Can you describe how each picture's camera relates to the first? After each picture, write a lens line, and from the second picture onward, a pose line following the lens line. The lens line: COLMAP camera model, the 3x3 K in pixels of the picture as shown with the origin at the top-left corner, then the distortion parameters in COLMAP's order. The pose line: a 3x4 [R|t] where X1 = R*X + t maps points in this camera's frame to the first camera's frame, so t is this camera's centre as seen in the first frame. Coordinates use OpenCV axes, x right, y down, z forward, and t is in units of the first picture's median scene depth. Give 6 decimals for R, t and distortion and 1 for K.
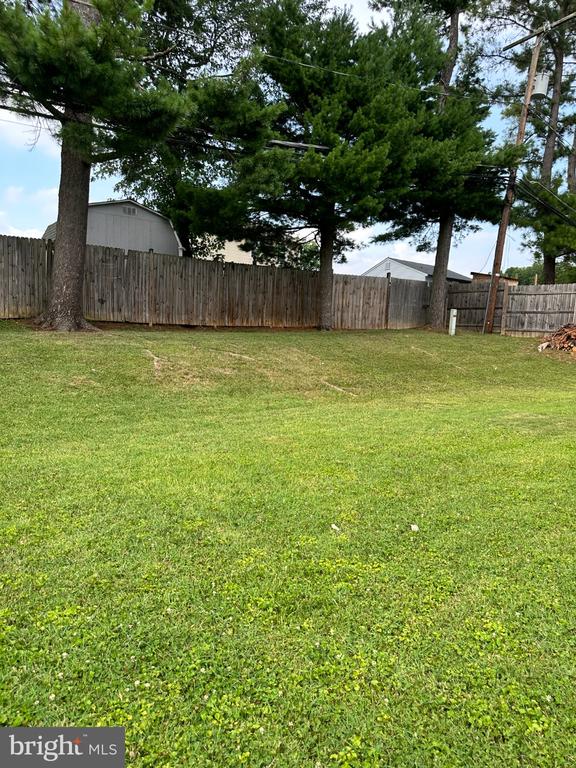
lens RADIAL K [[543.5, 0, 286.9], [0, 543.5, 382.5], [0, 0, 1]] dist [0.045770, -0.055446]
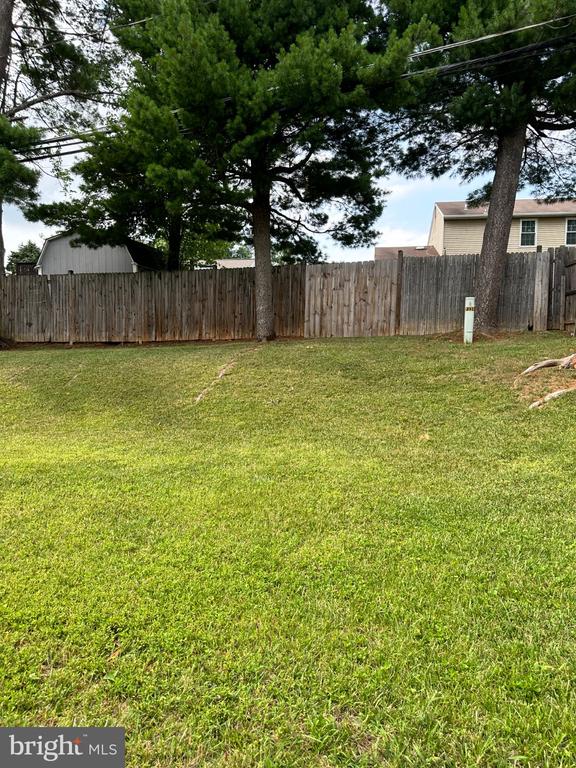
lens RADIAL K [[543.5, 0, 287.4], [0, 543.5, 381.8], [0, 0, 1]] dist [0.045770, -0.055446]
pose [[0.666935, 0.026226, -0.744654, 0.718893], [-0.037899, 0.999281, 0.001251, -0.044571], [0.744152, 0.027387, 0.667449, 0.550755]]
